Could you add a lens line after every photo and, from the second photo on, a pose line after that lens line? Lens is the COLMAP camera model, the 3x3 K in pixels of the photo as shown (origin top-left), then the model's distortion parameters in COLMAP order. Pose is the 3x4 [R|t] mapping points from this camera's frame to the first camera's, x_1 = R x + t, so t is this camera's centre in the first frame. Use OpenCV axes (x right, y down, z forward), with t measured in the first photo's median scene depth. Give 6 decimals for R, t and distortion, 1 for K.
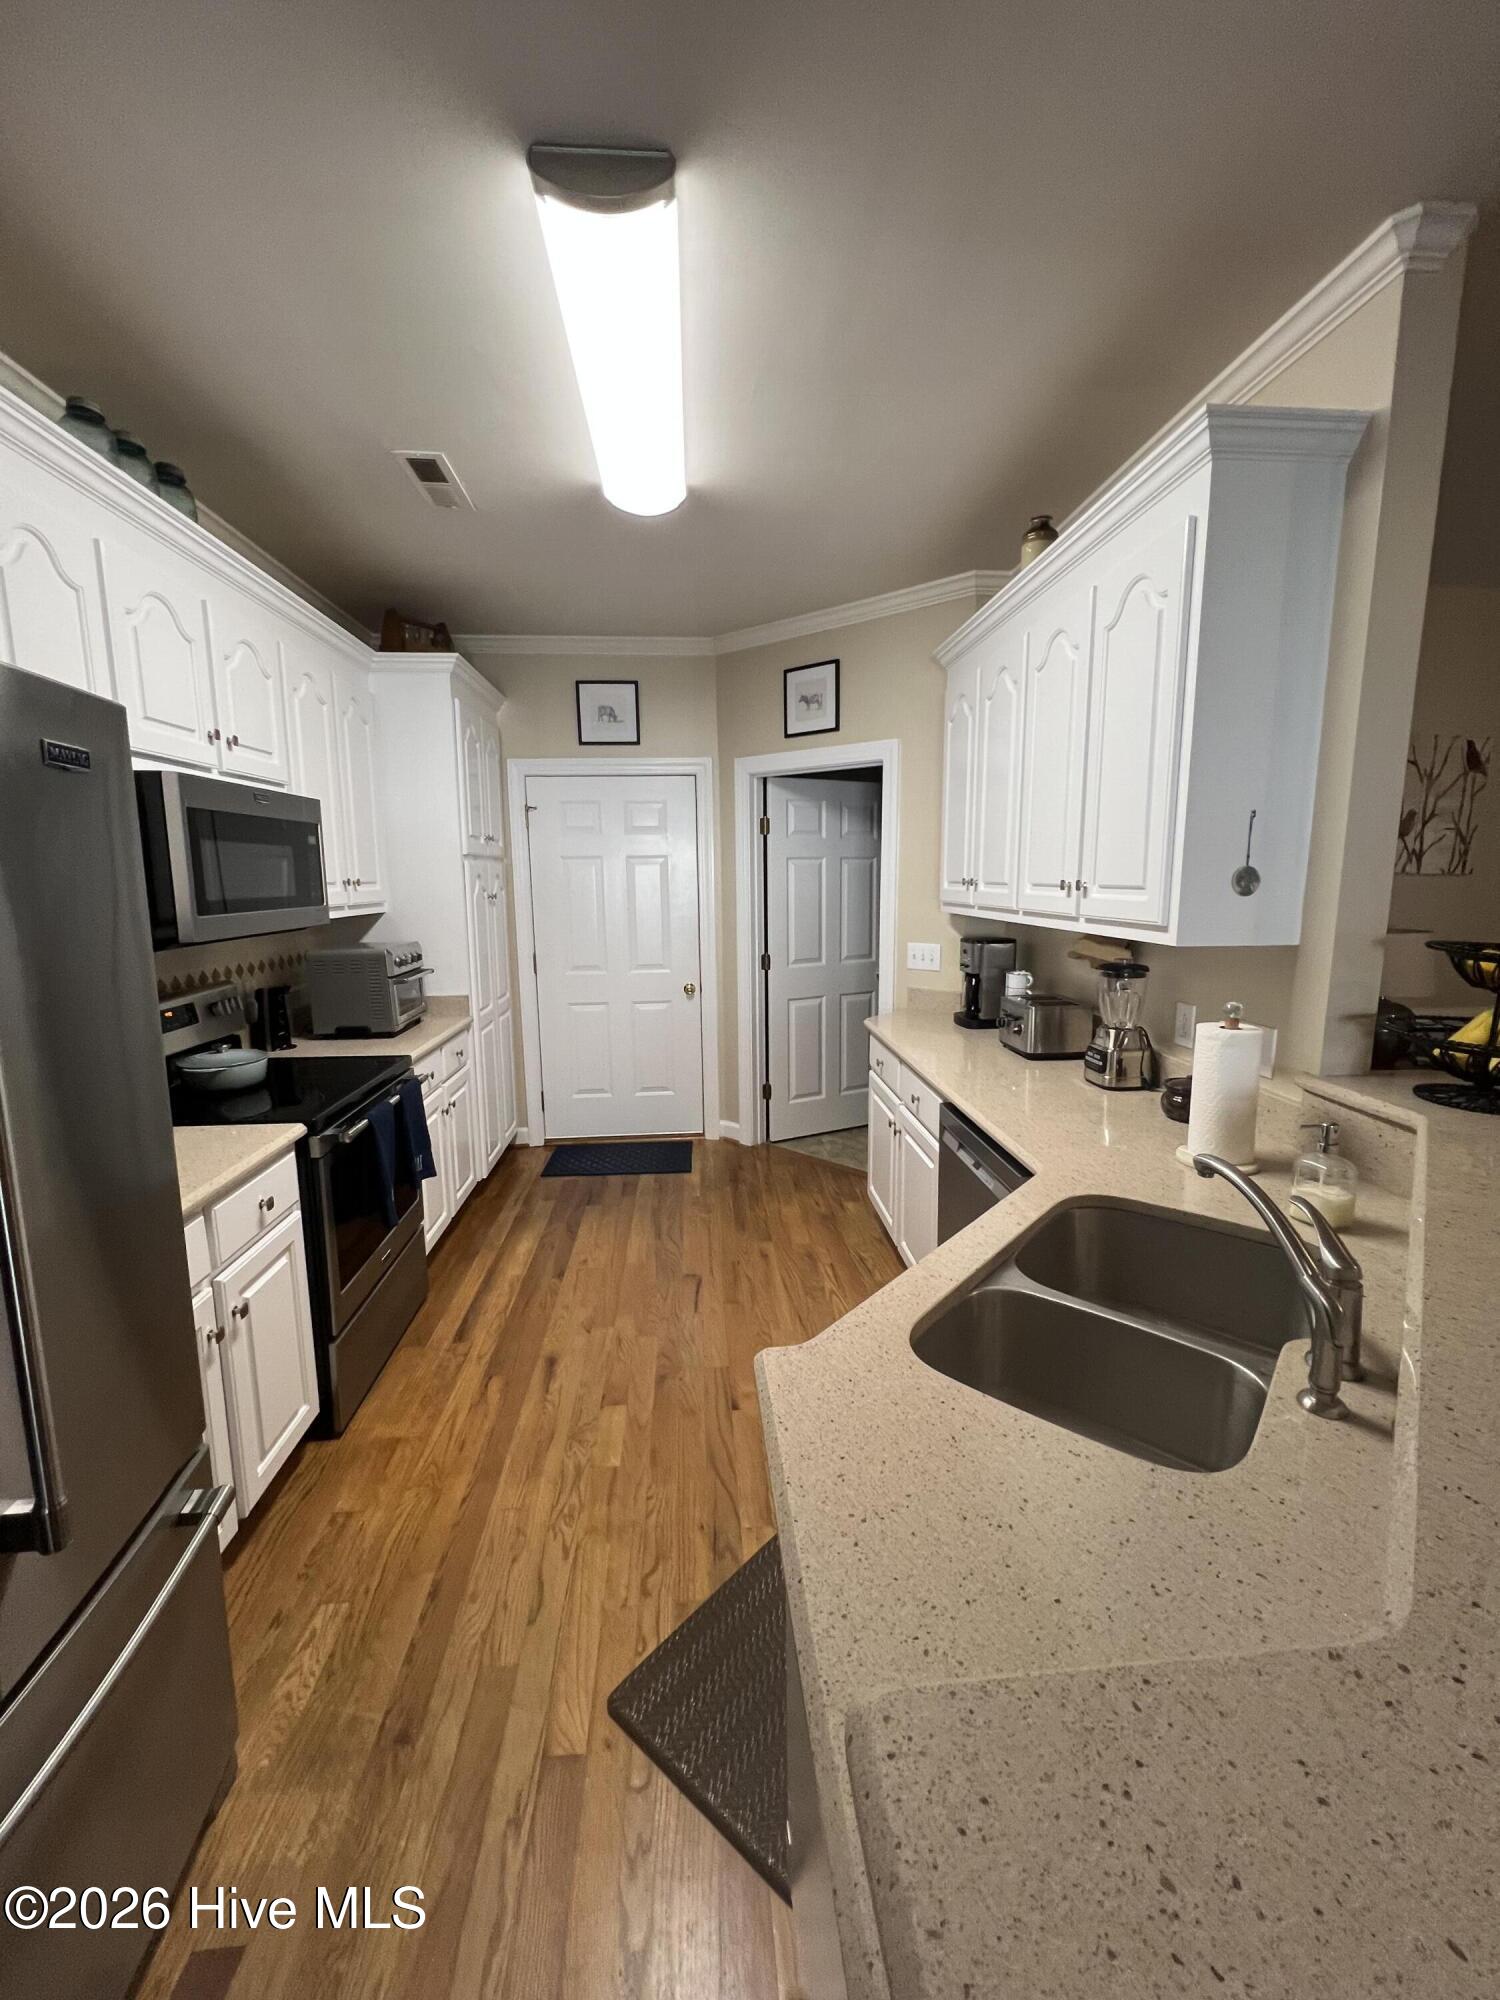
lens RADIAL K [[811.8, 0, 750.0], [0, 811.8, 1000.0], [0, 0, 1]] dist [-0.000533, -0.000061]
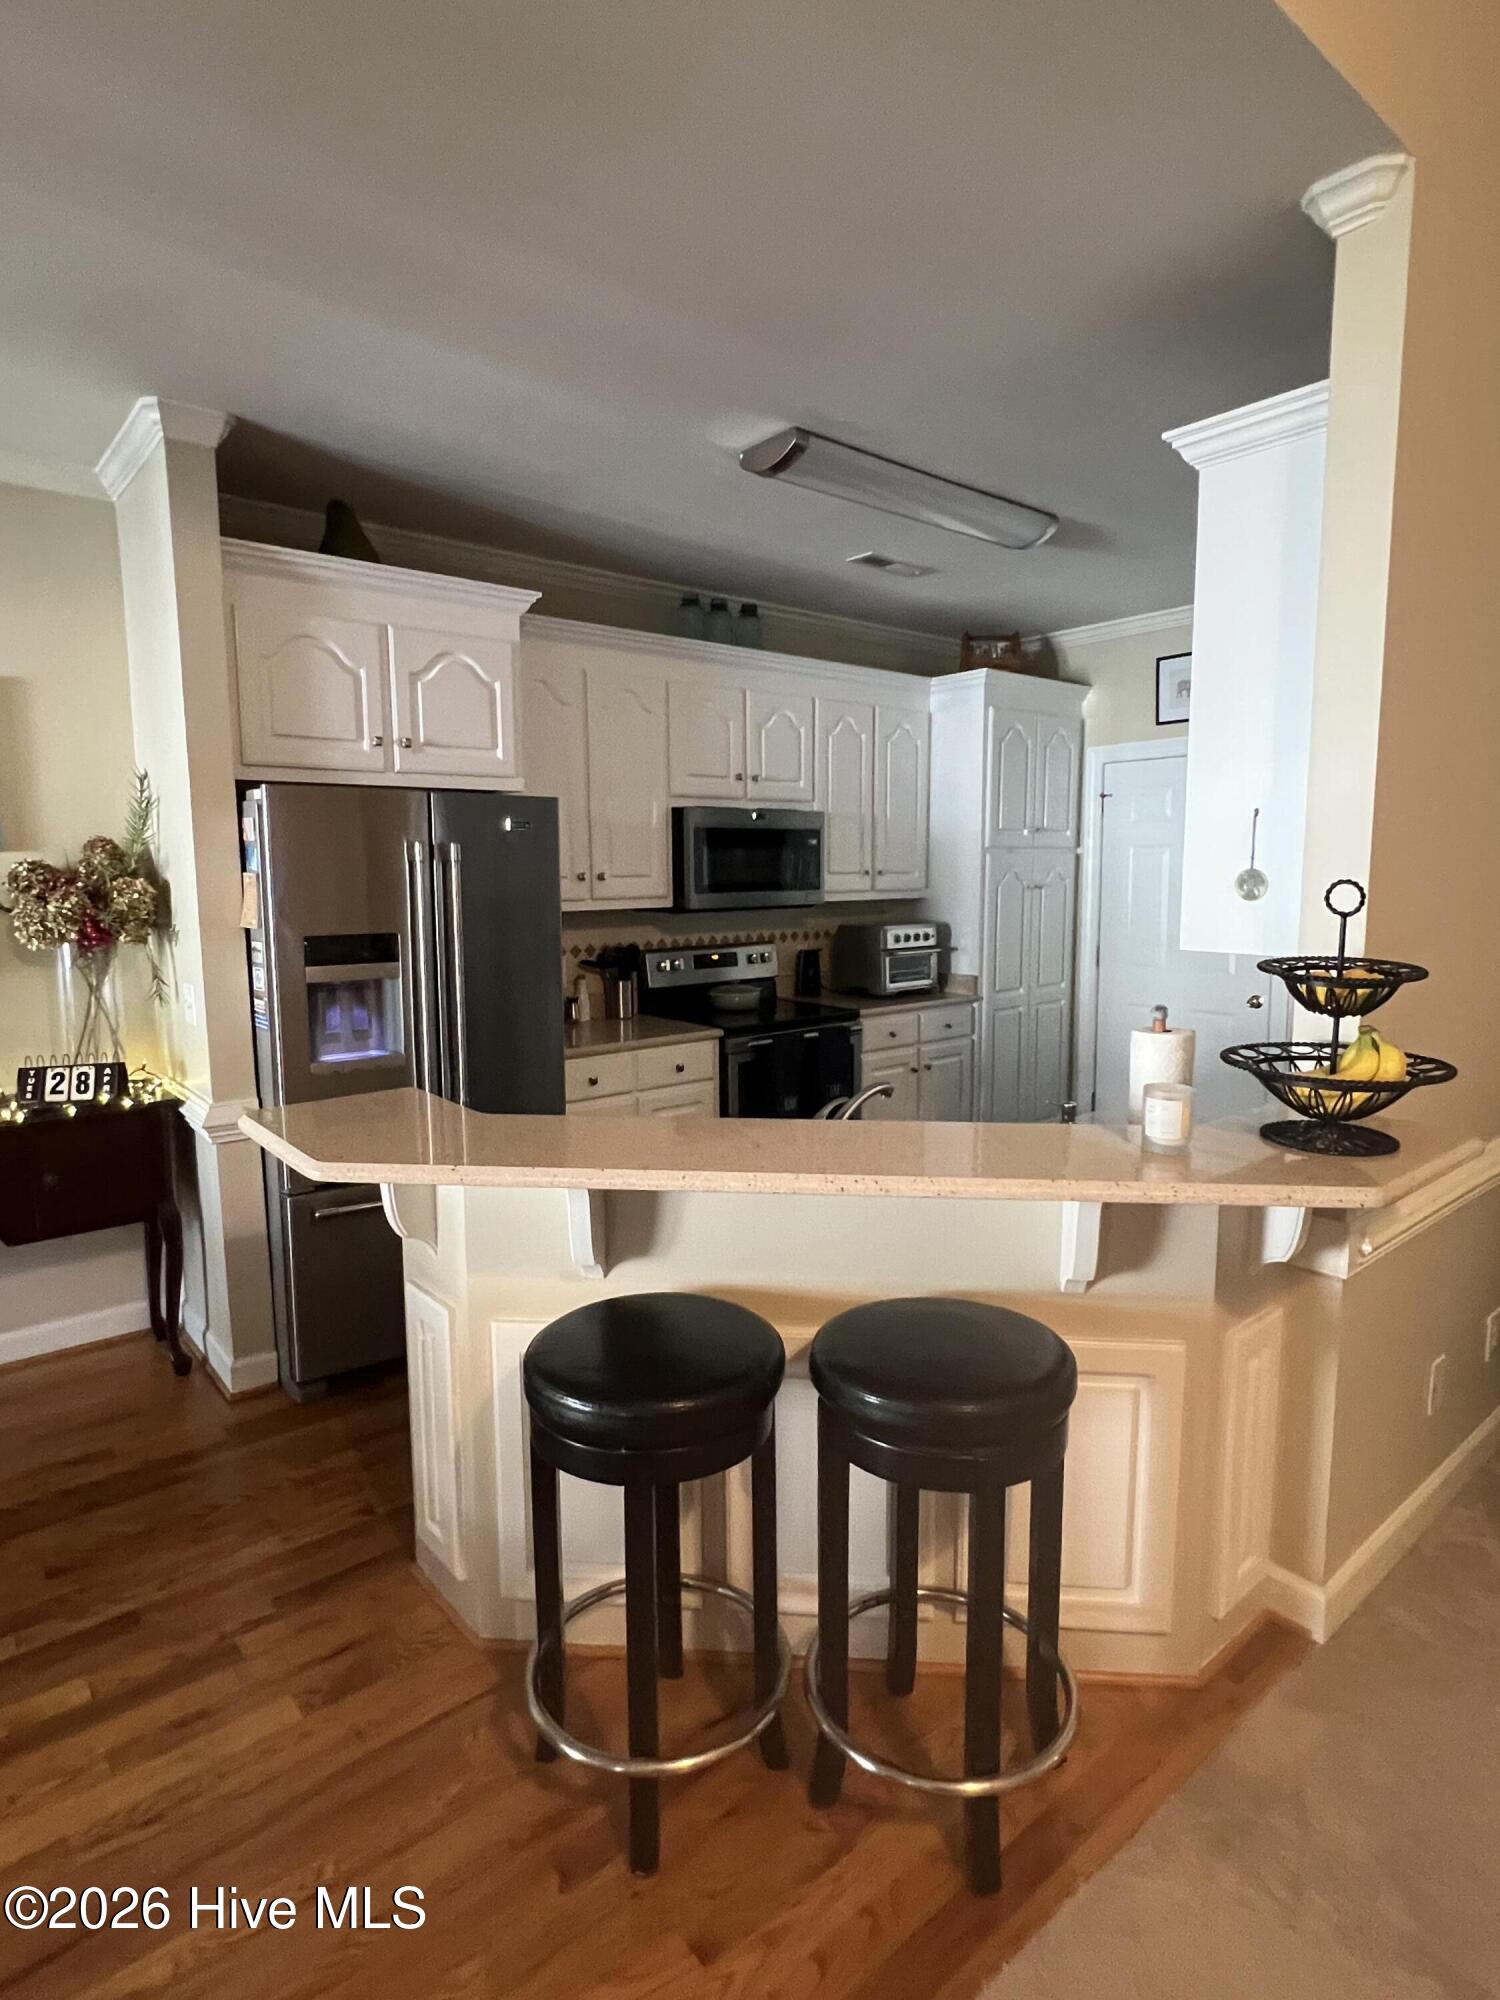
lens RADIAL K [[1079.0, 0, 750.0], [0, 1079.0, 1000.0], [0, 0, 1]] dist [0.000126, 0.000130]
pose [[0.566259, 0.106638, -0.817300, 0.763576], [-0.121810, 0.991534, 0.044976, -0.001476], [0.815177, 0.074087, 0.574455, -0.090985]]
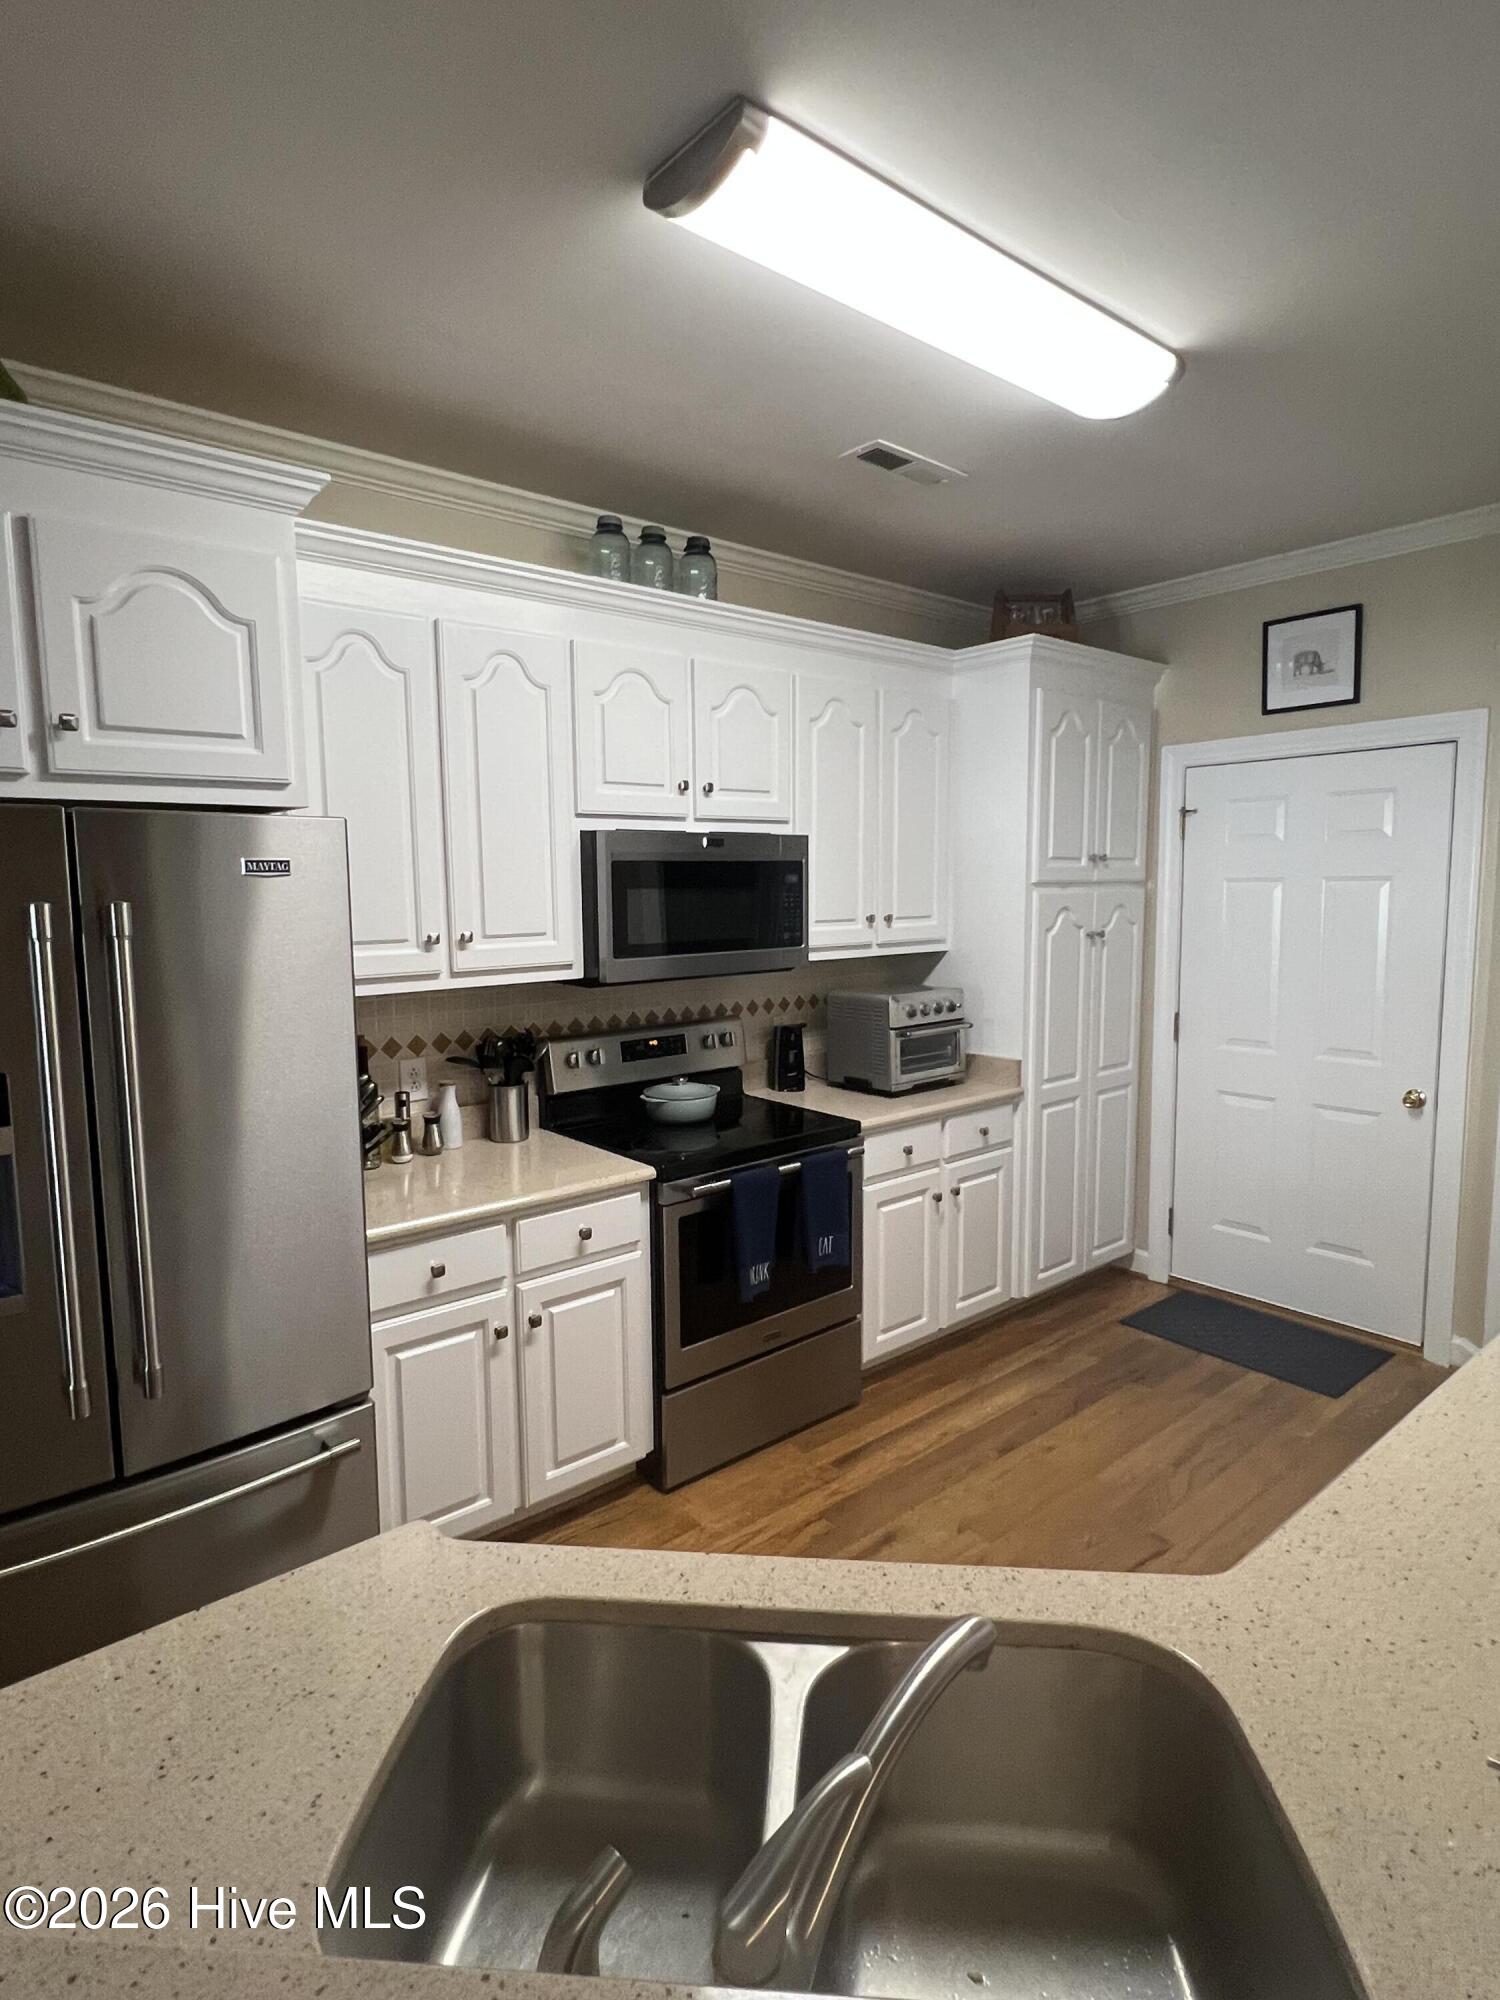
lens RADIAL K [[1079.0, 0, 750.0], [0, 1079.0, 1000.0], [0, 0, 1]] dist [0.000126, 0.000130]
pose [[0.575469, 0.090948, -0.812751, 0.395881], [-0.116635, 0.992766, 0.028508, -0.072239], [0.809464, 0.078390, 0.581914, 0.197787]]
